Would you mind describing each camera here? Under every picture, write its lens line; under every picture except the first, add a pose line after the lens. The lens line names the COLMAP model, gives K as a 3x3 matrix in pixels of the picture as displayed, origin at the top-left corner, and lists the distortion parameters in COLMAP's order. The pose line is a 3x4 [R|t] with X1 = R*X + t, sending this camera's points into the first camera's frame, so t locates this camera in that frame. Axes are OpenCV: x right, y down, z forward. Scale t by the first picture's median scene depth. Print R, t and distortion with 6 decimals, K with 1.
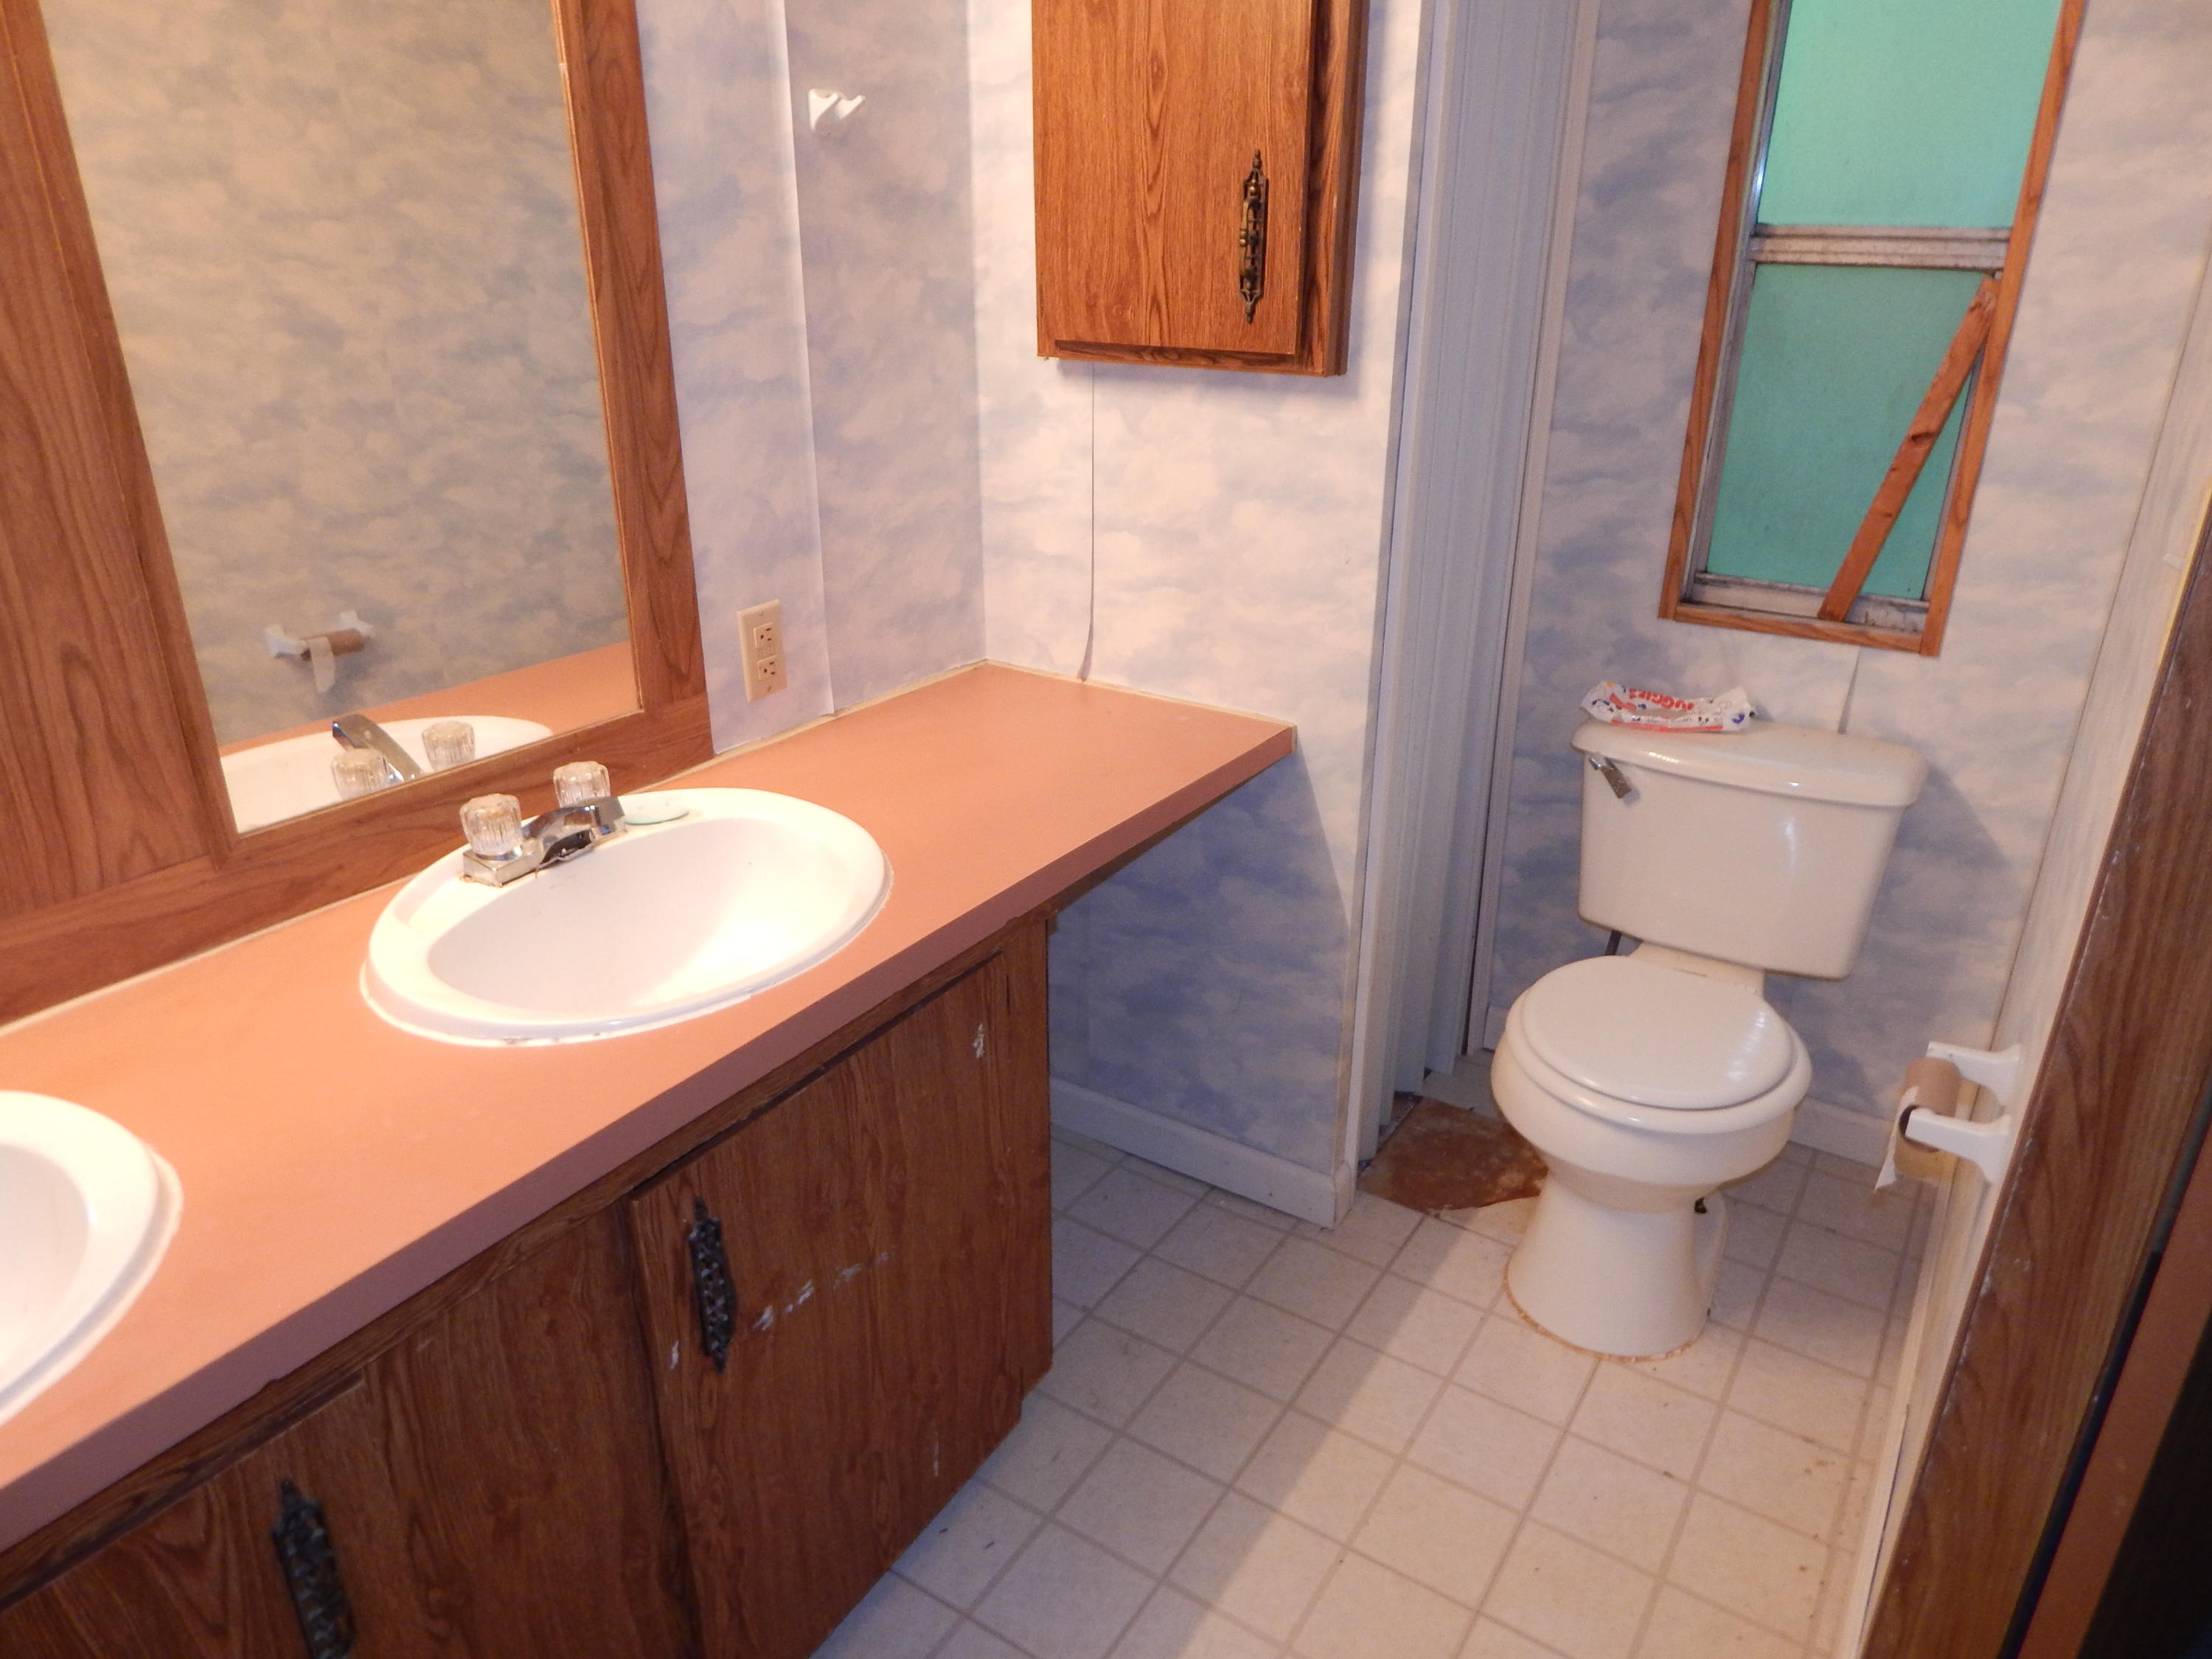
lens RADIAL K [[1462.8, 0, 1099.8], [0, 1462.8, 825.3], [0, 0, 1]] dist [0.011721, -0.014591]
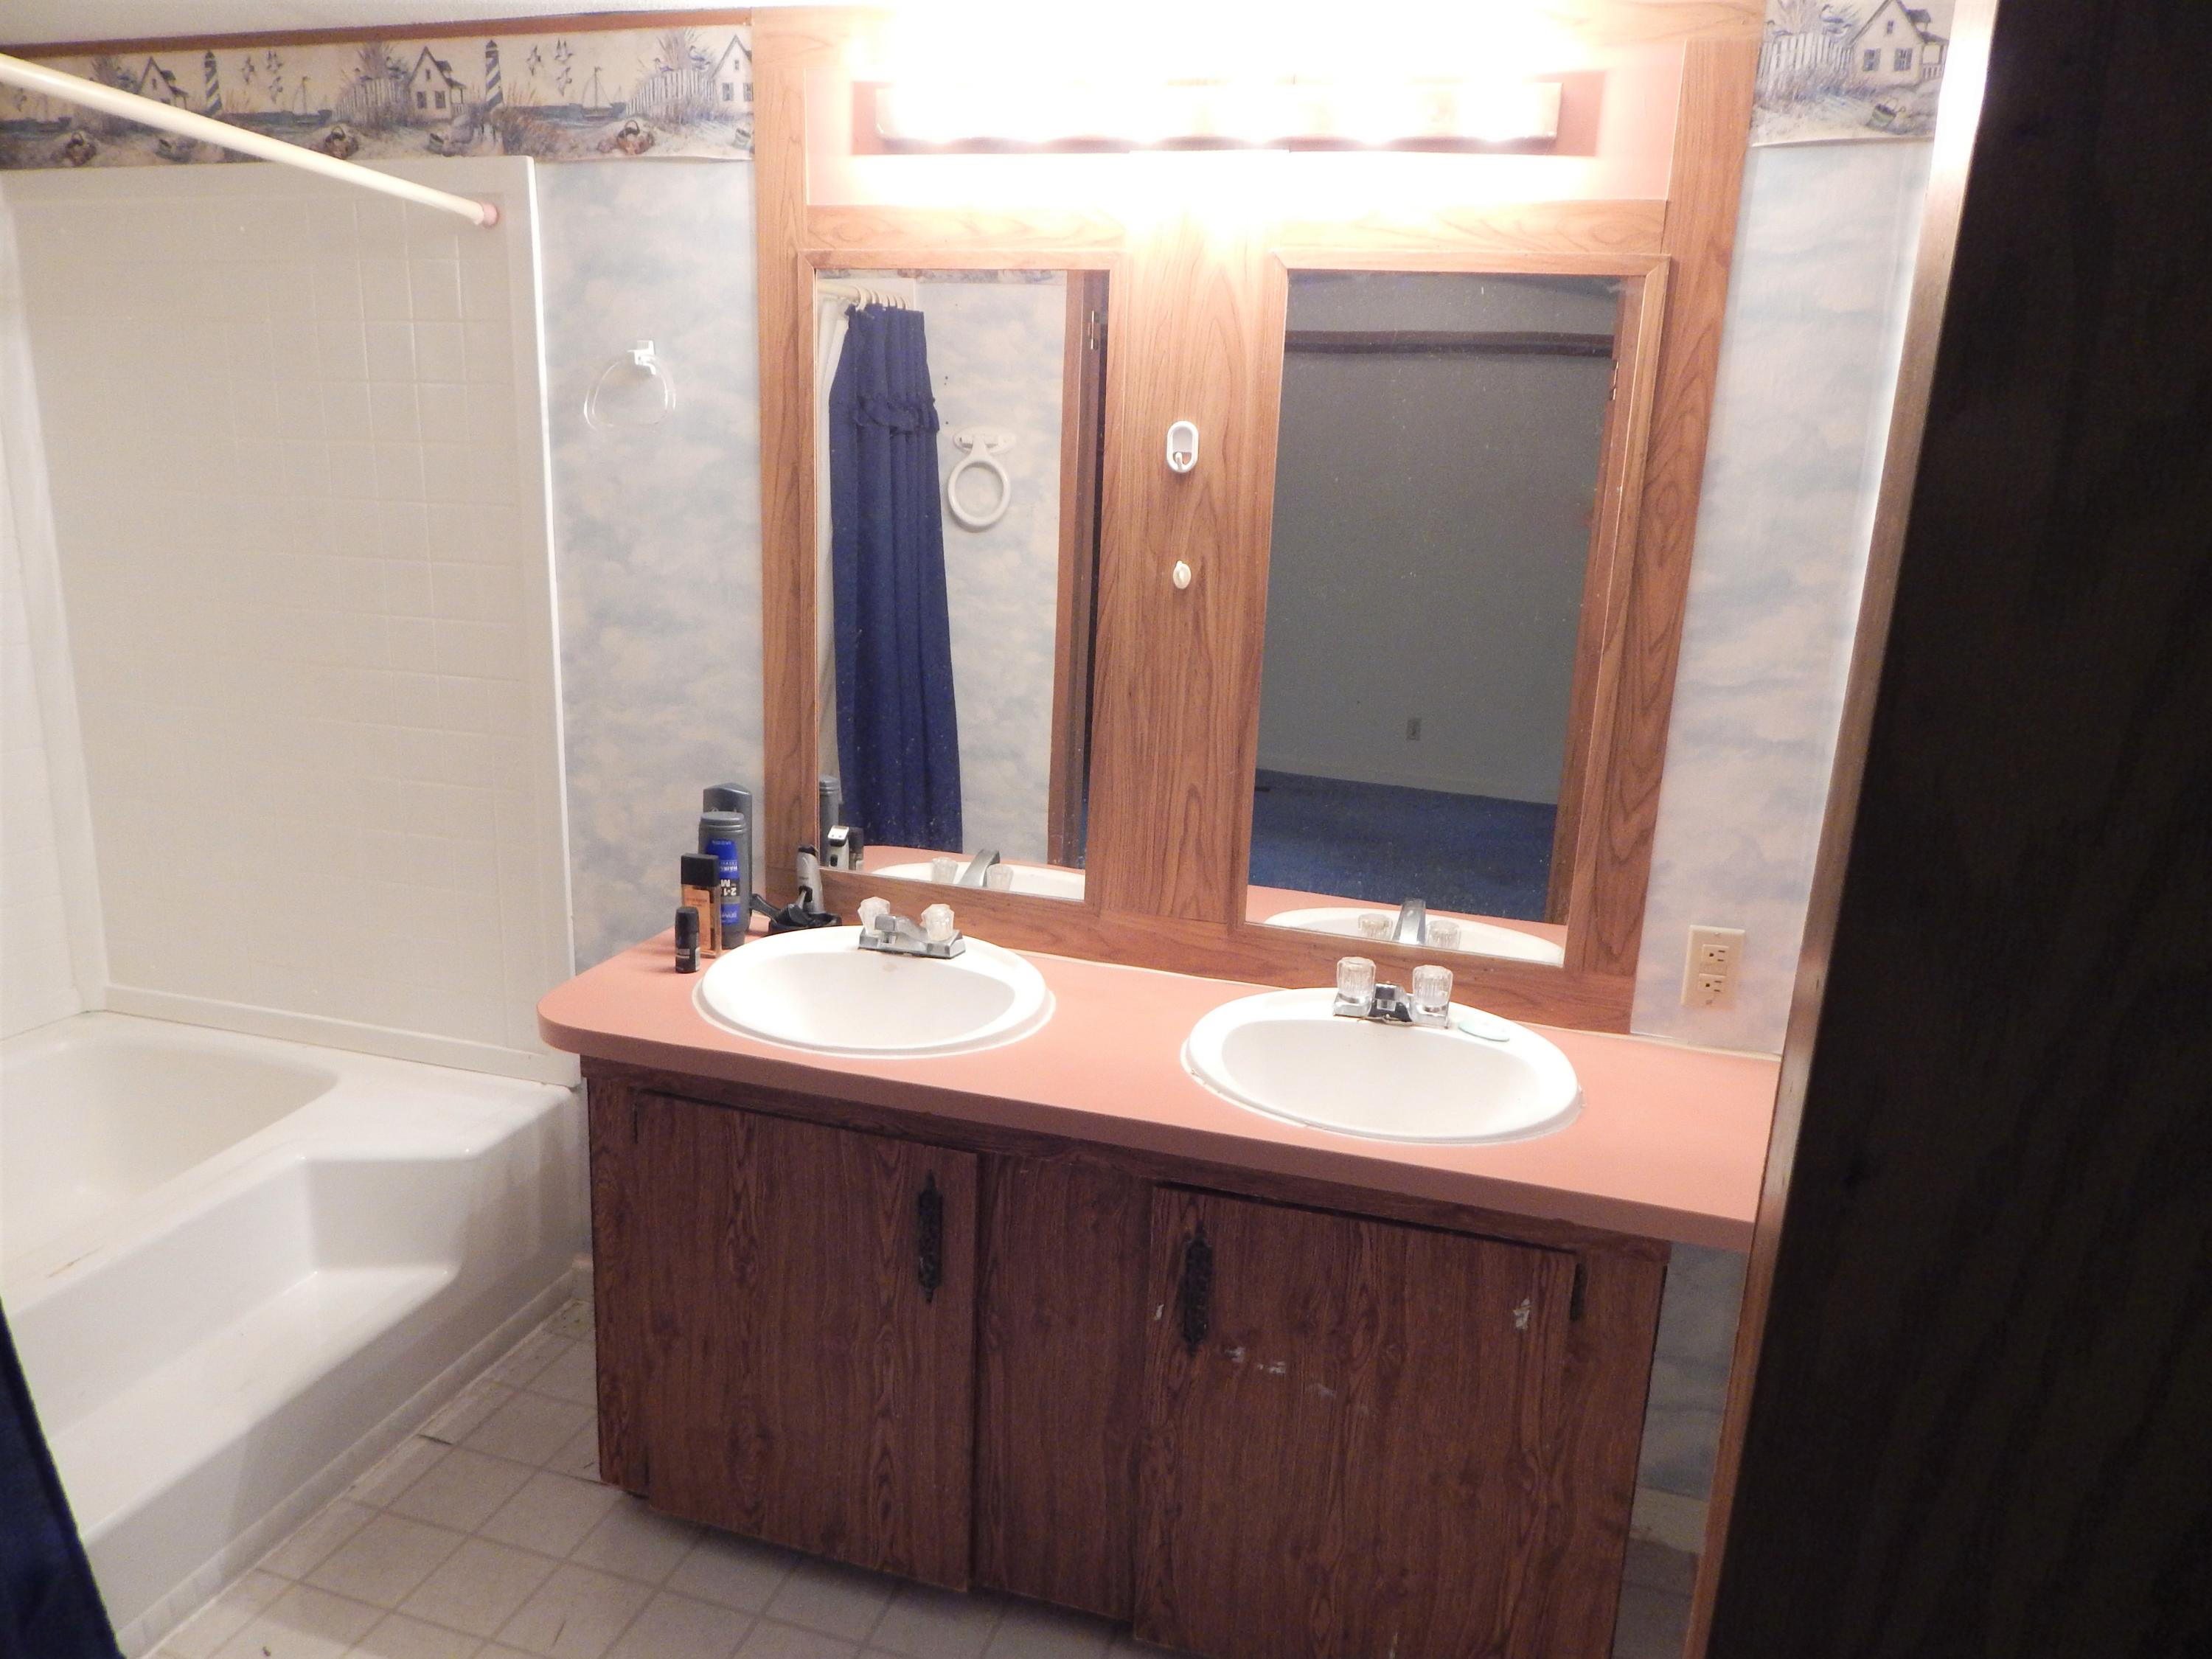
lens RADIAL K [[1462.8, 0, 1099.8], [0, 1462.8, 825.3], [0, 0, 1]] dist [0.011721, -0.014591]
pose [[0.292972, 0.232075, -0.927528, 0.778309], [-0.409240, 0.907179, 0.097720, -0.166658], [0.864112, 0.350952, 0.360753, 0.203474]]
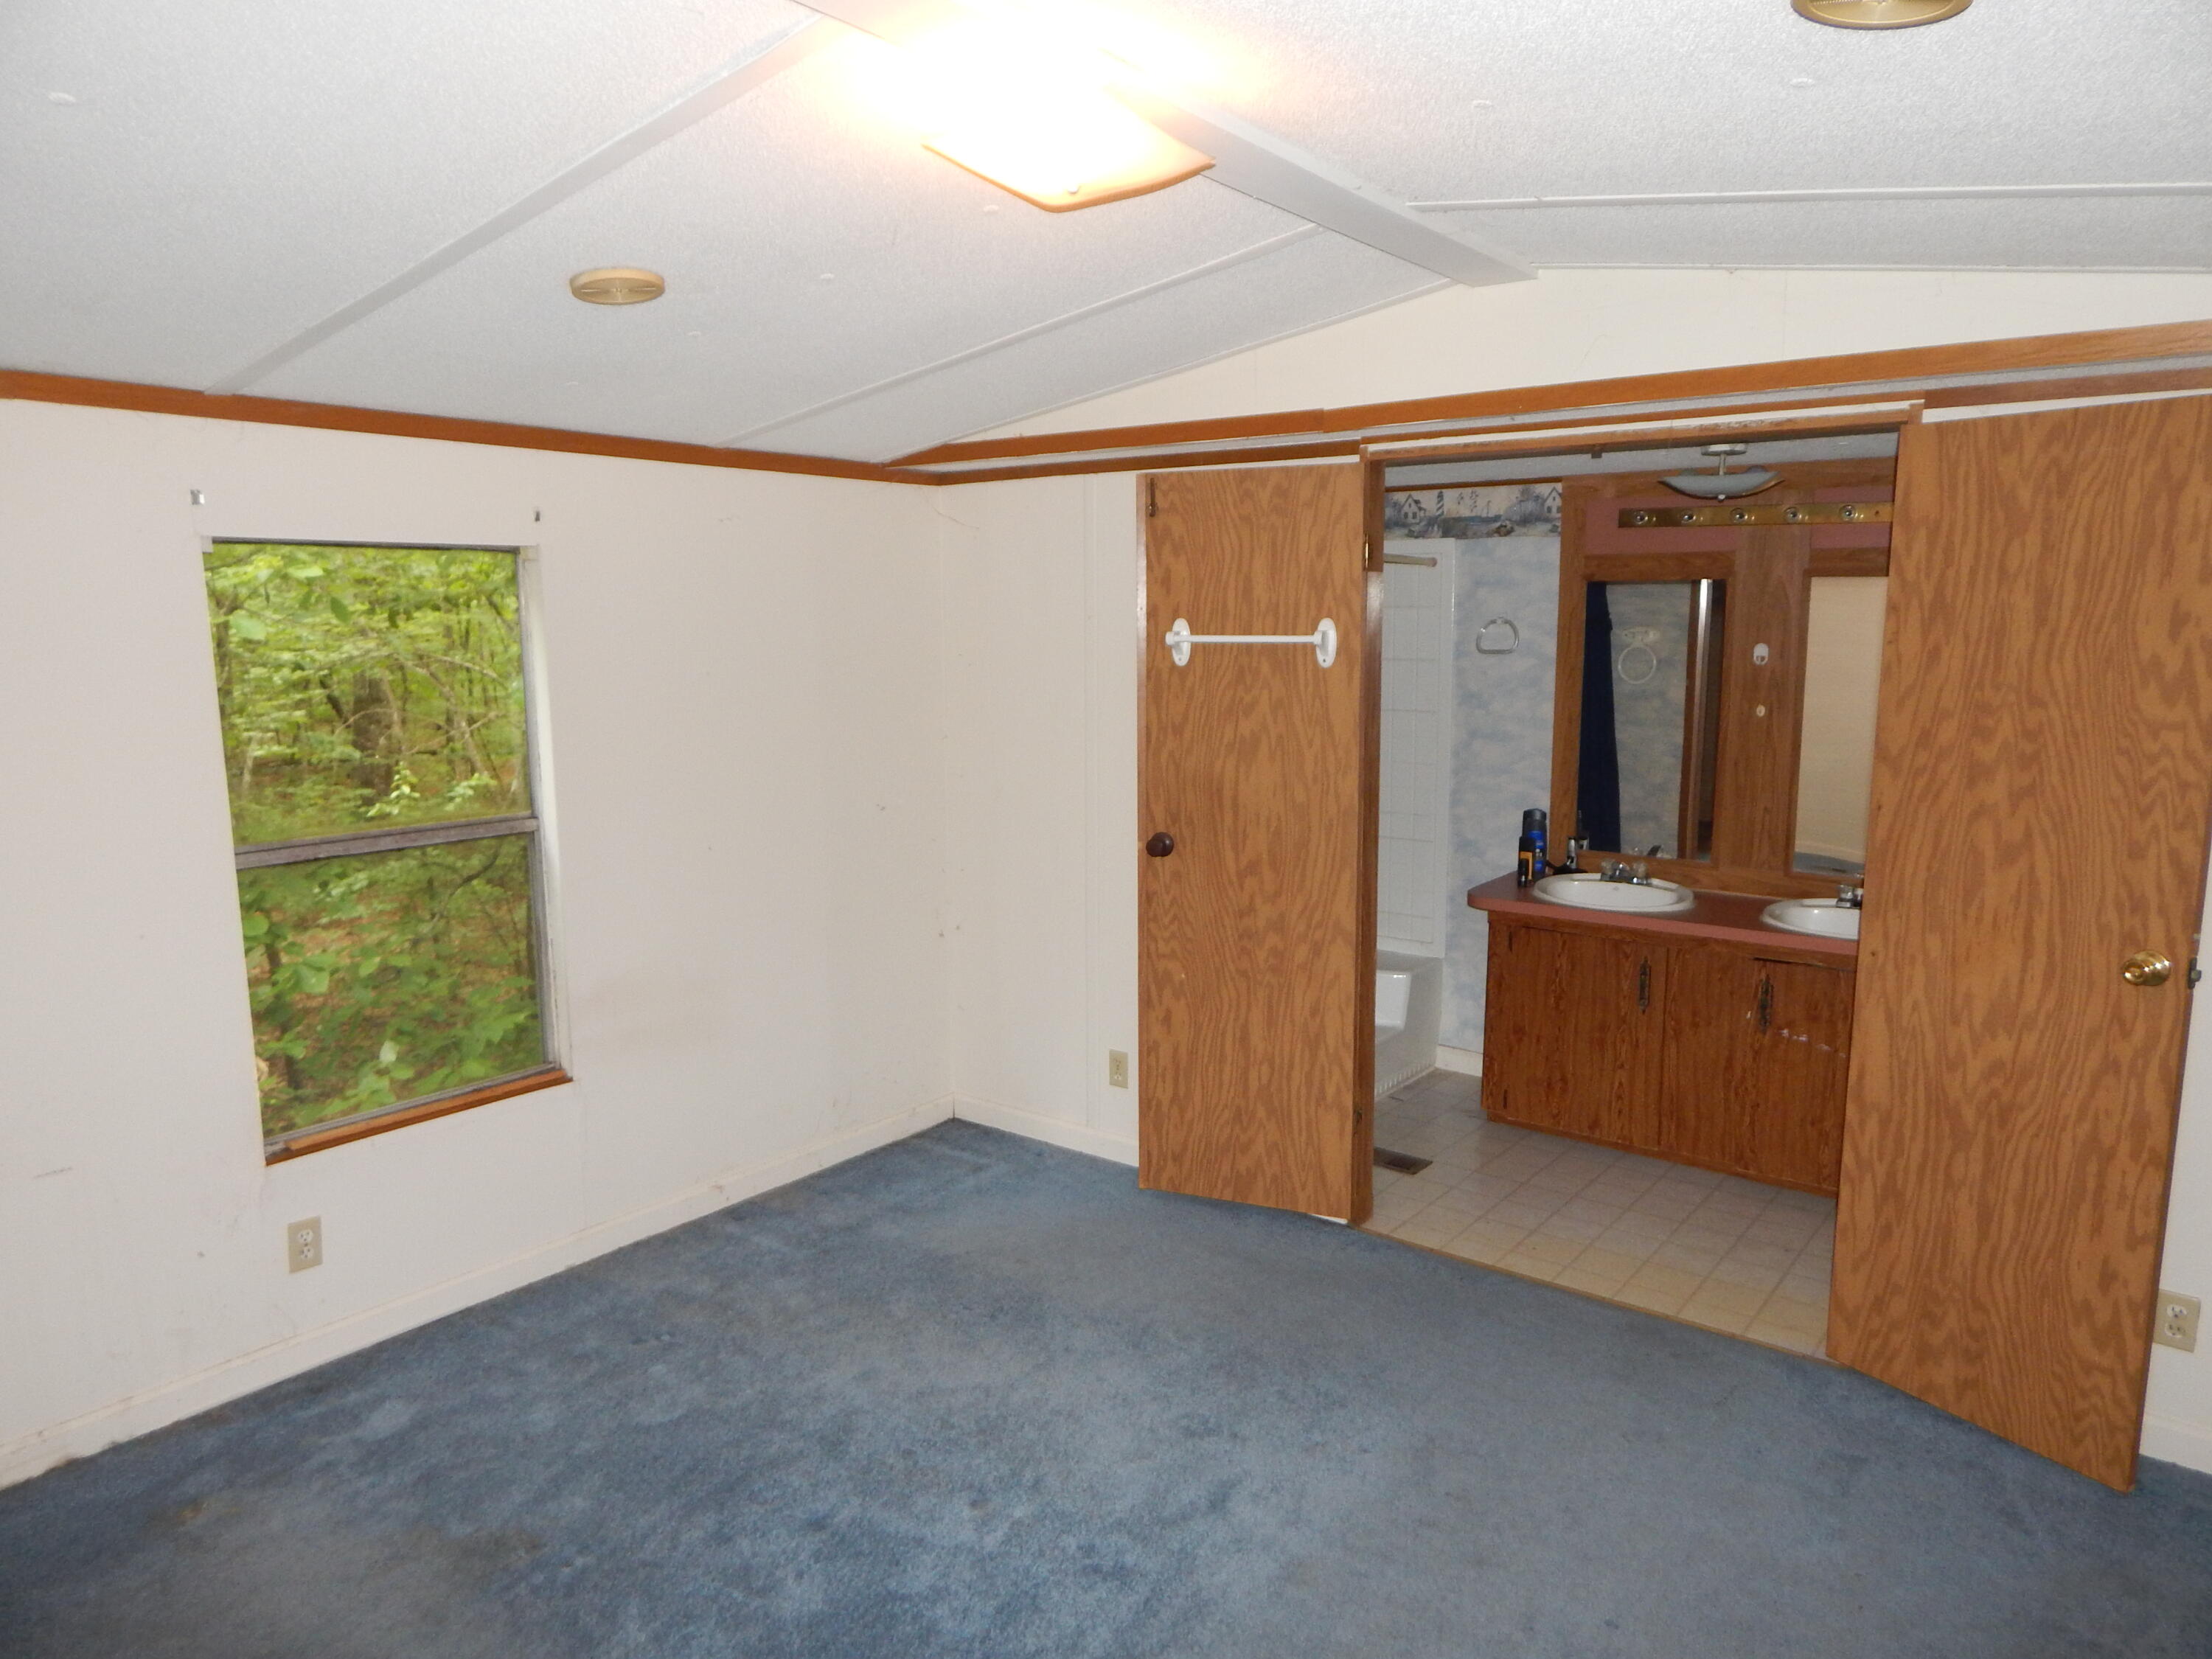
lens RADIAL K [[1467.6, 0, 1116.2], [0, 1467.6, 831.9], [0, 0, 1]] dist [0.008368, -0.001873]
pose [[-0.064550, 0.146973, -0.987032, 2.658197], [-0.384021, 0.909266, 0.160508, -0.017900], [0.921065, 0.389402, -0.002253, -0.462283]]
